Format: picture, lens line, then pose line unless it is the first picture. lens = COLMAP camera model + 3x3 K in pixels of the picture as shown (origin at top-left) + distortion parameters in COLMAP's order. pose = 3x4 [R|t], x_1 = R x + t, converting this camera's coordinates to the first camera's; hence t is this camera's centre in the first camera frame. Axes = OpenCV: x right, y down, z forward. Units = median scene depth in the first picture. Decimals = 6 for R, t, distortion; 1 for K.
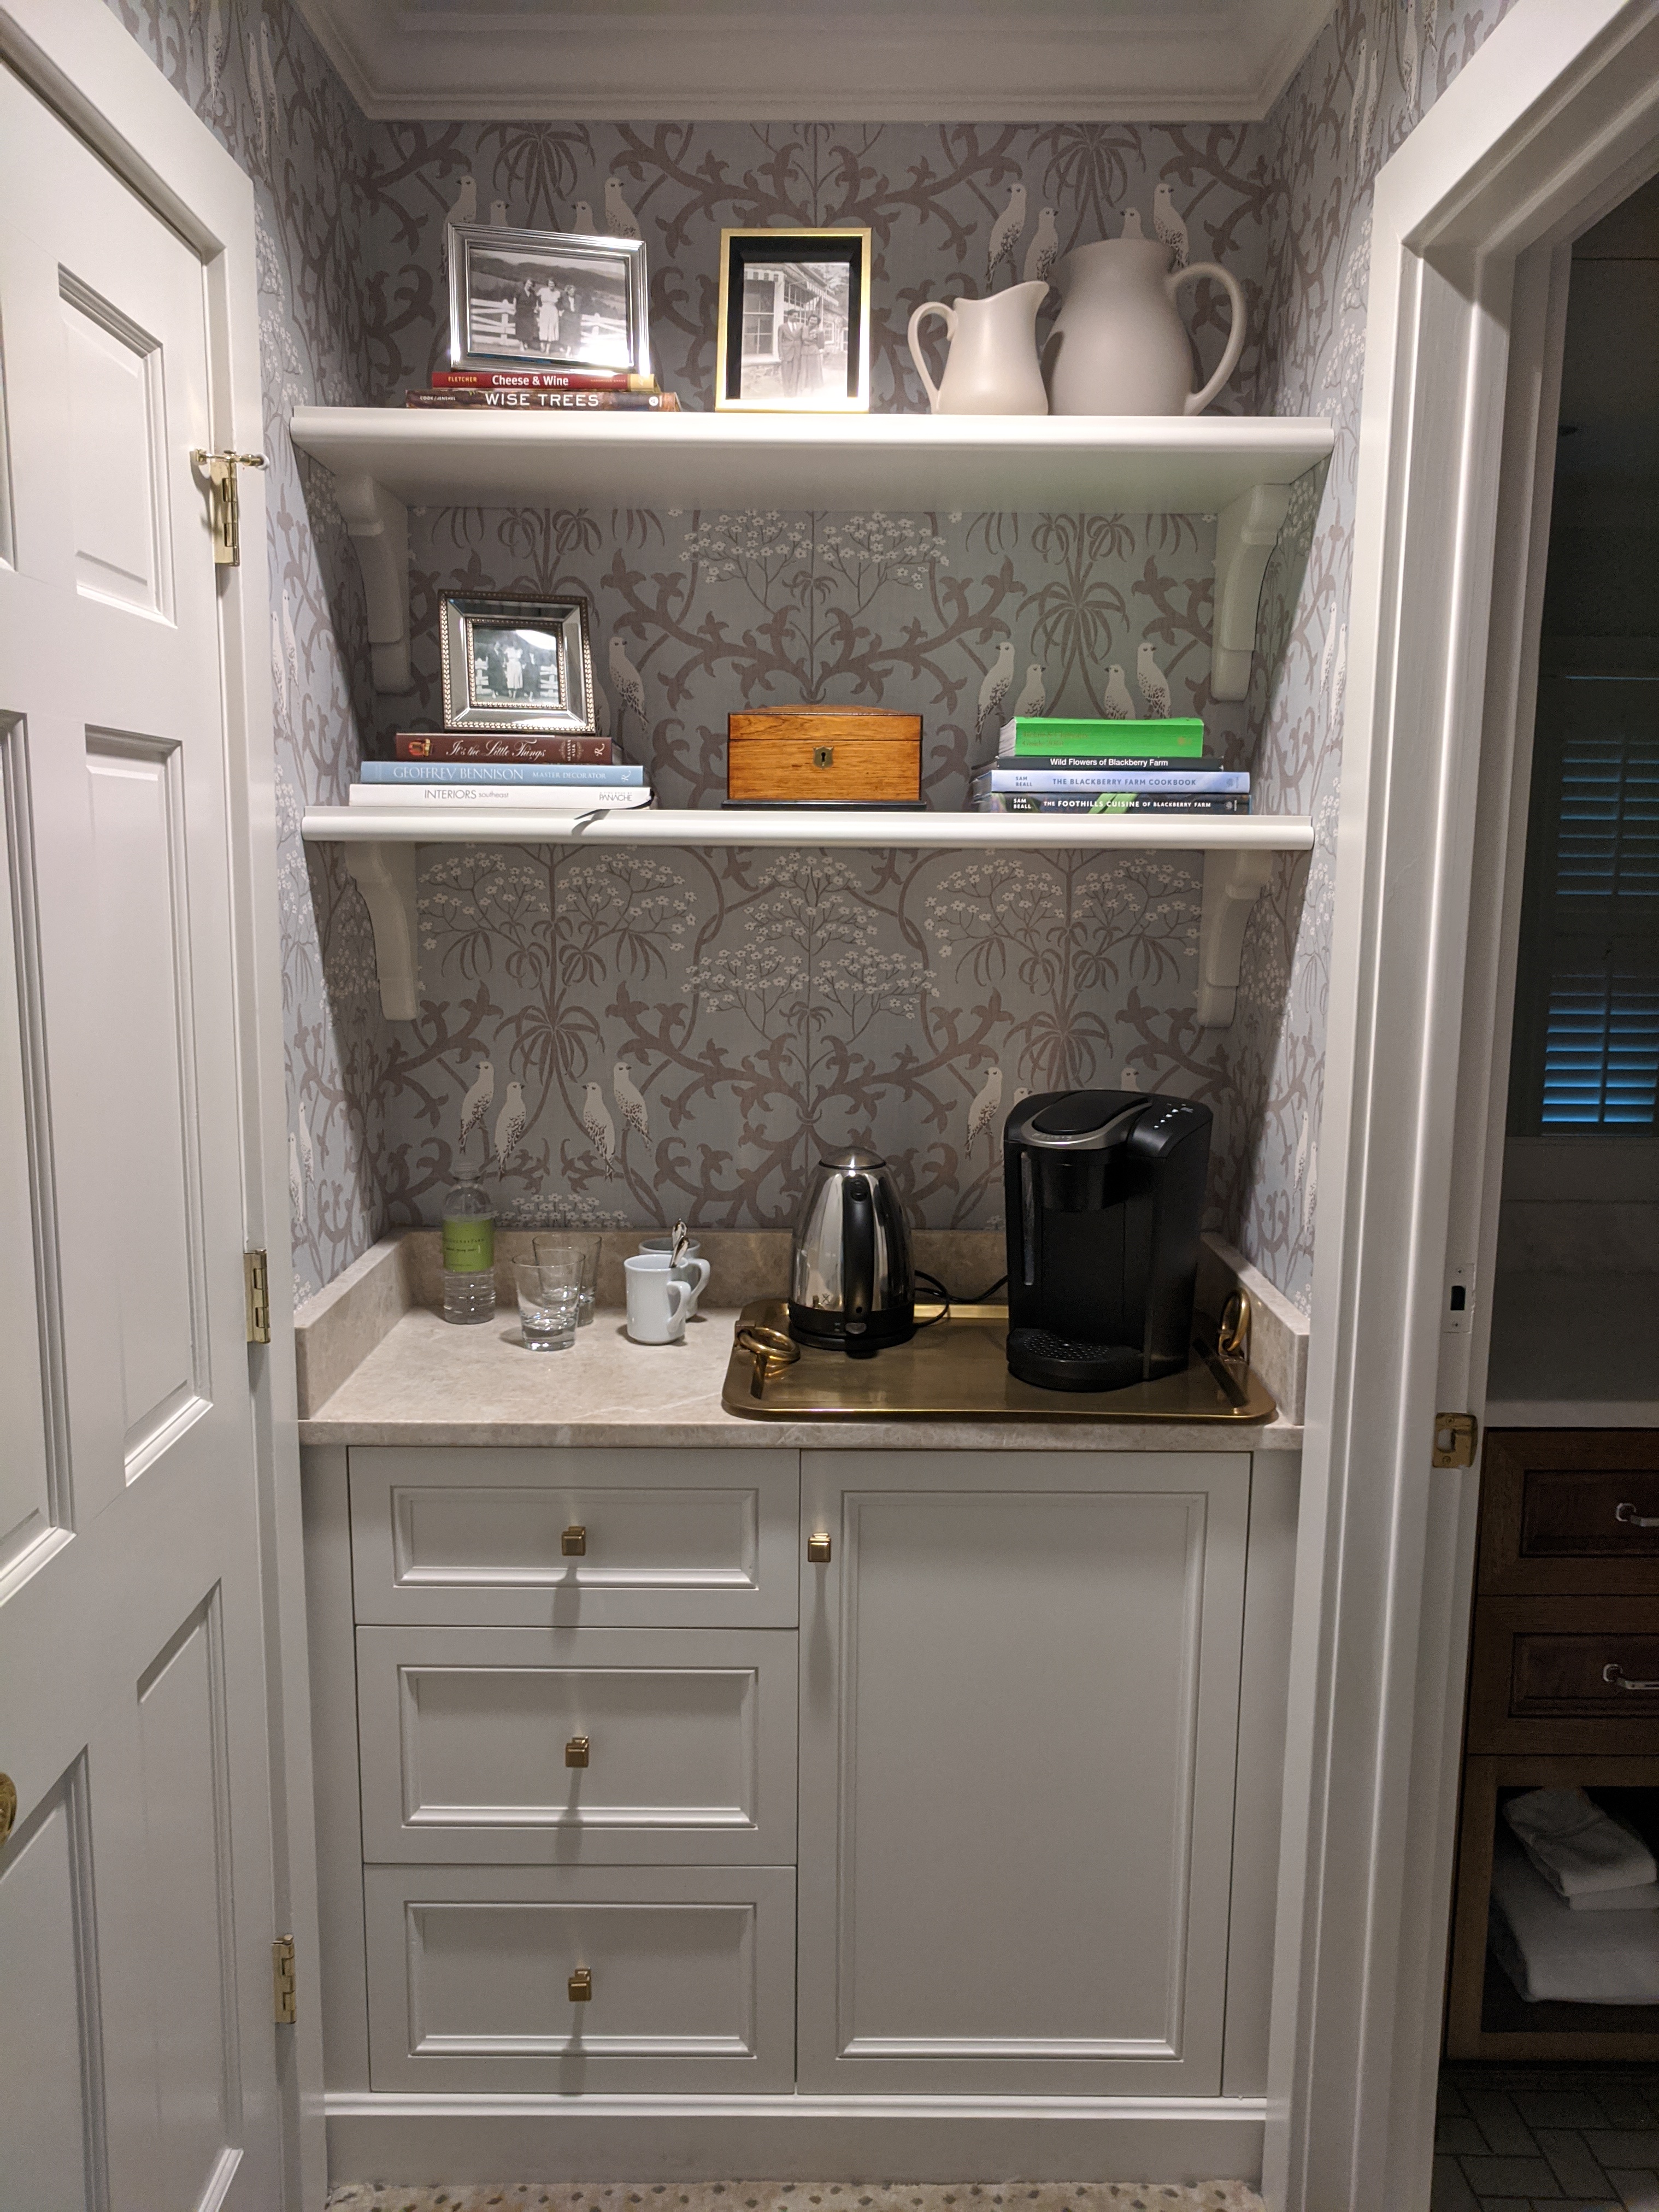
lens RADIAL K [[1699.6, 0, 829.5], [0, 1699.6, 1106.0], [0, 0, 1]] dist [-0.008025, 0.022114]
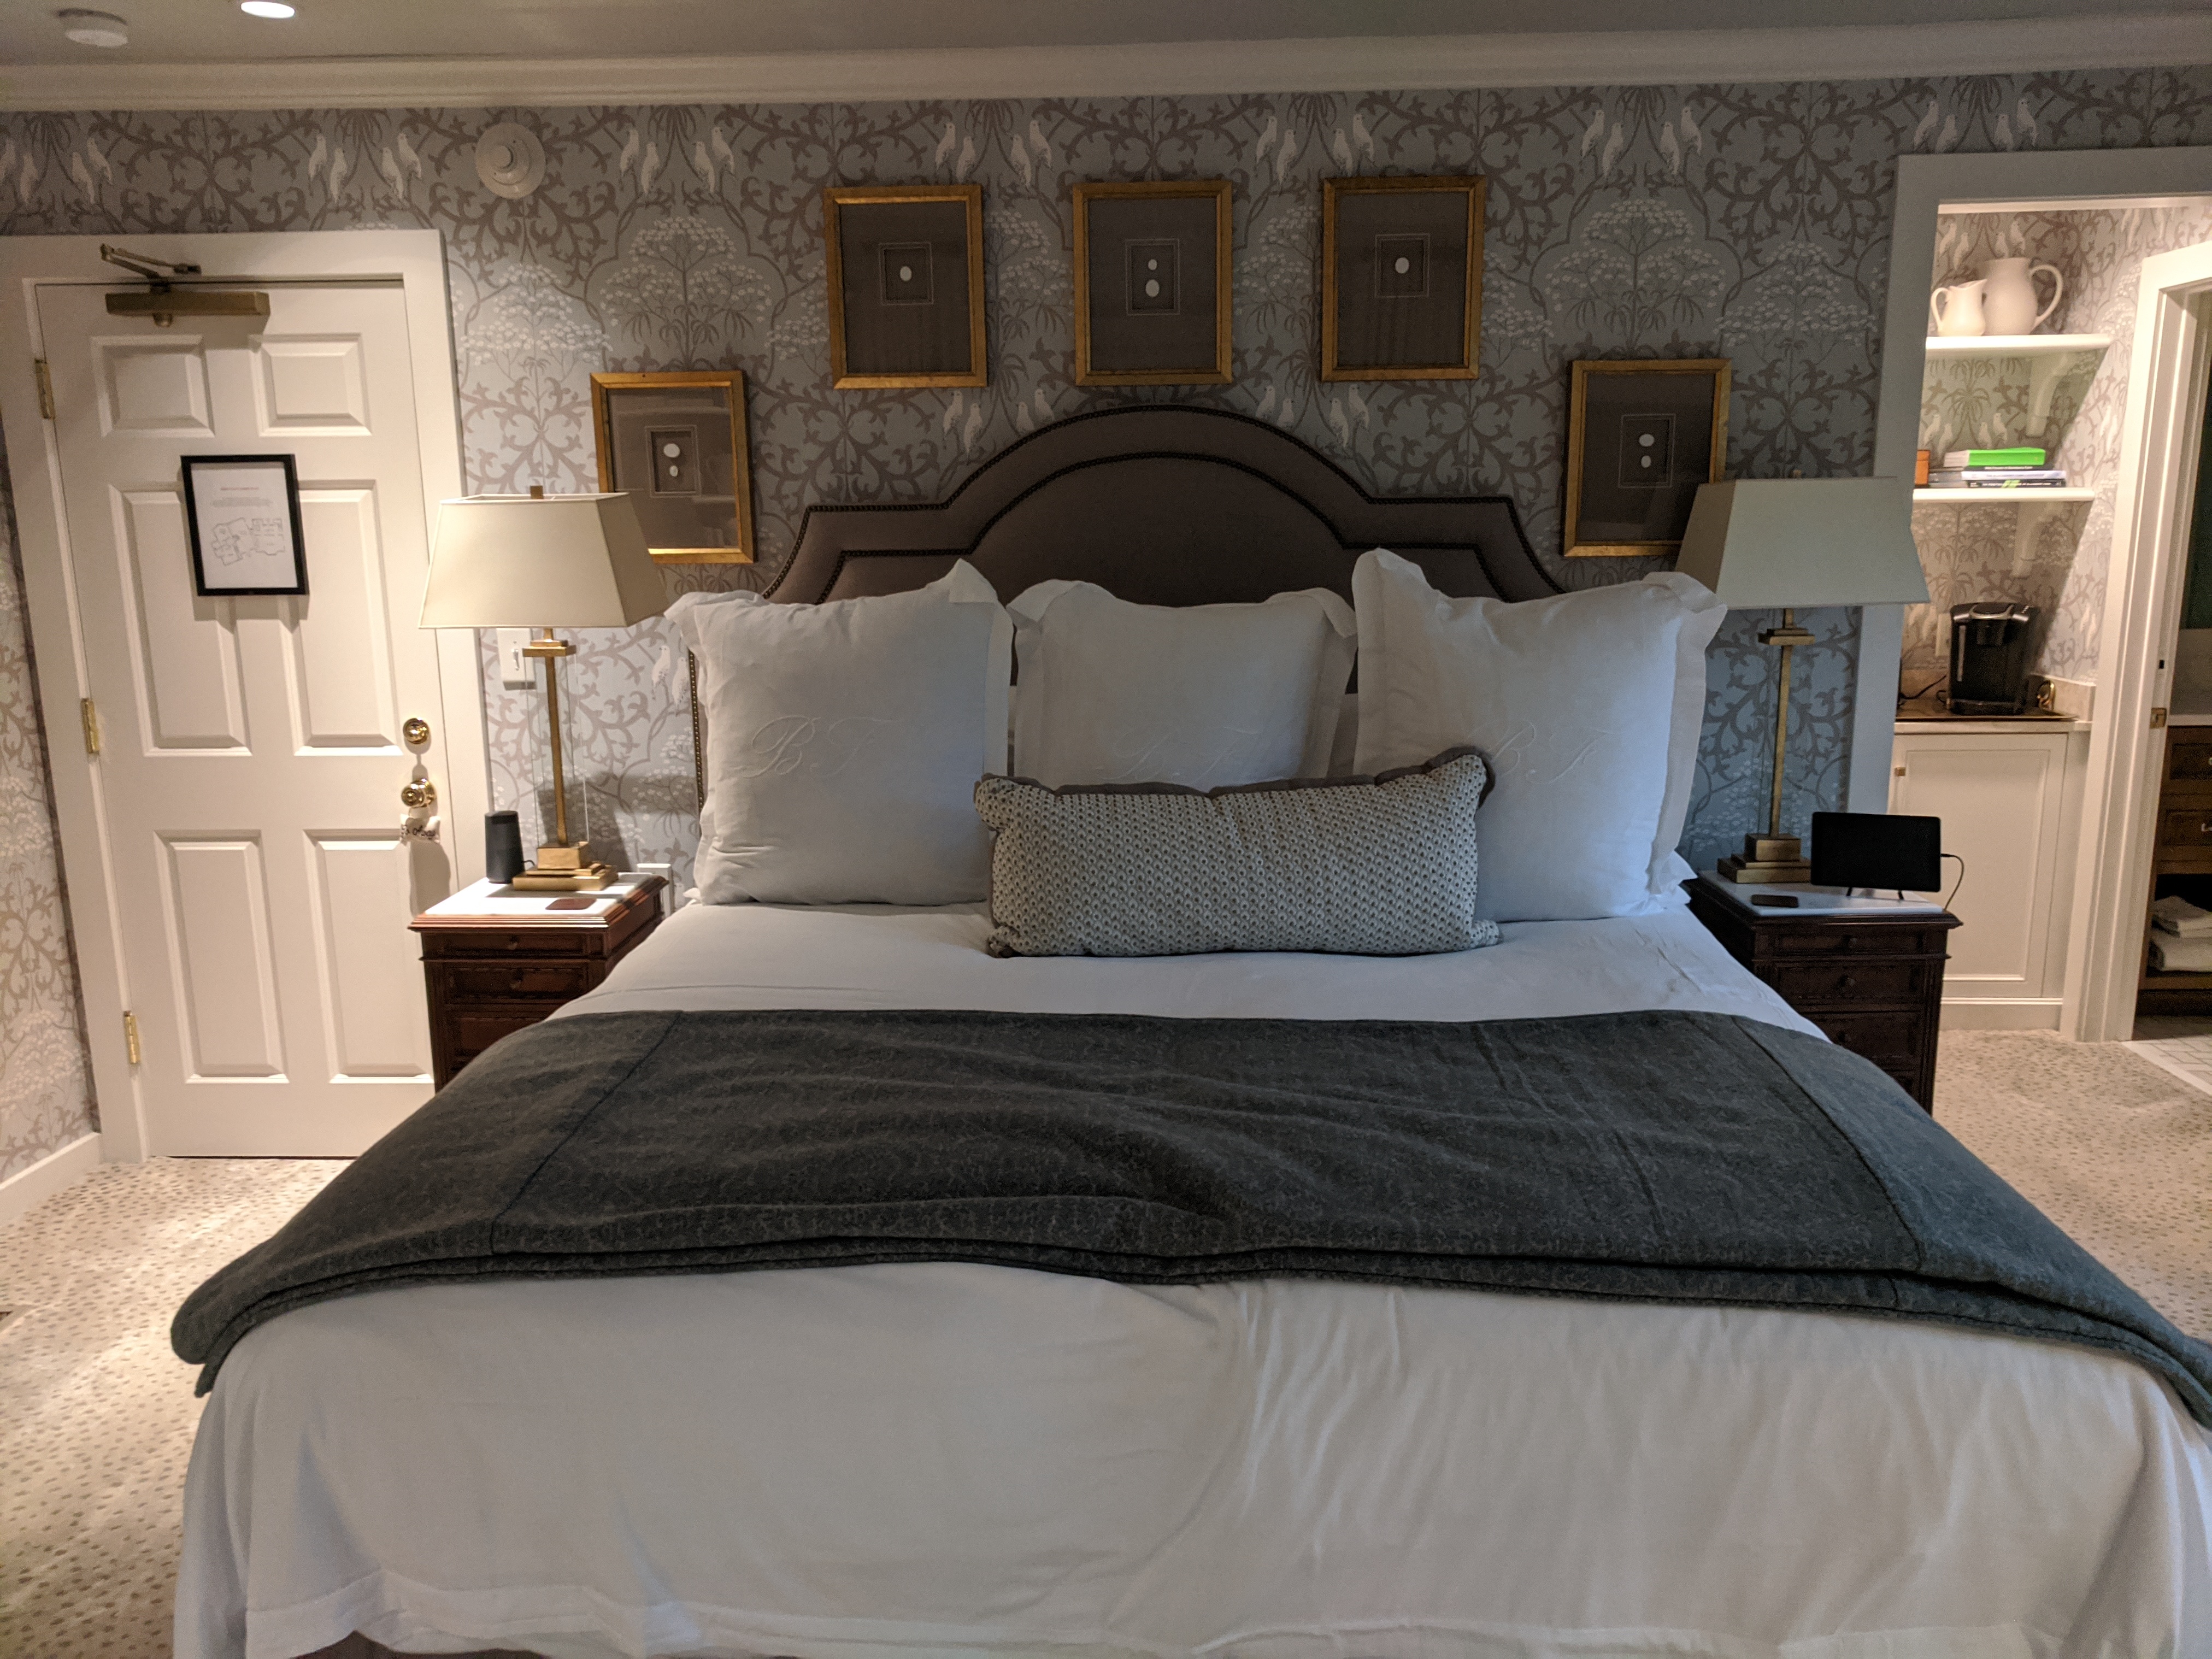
lens RADIAL K [[1693.5, 0, 1105.7], [0, 1693.5, 821.8], [0, 0, 1]] dist [-0.016998, 0.035282]
pose [[0.998759, -0.008412, -0.049093, -0.980820], [0.010300, 0.999212, 0.038341, 0.199598], [0.048732, -0.038799, 0.998058, -1.485856]]
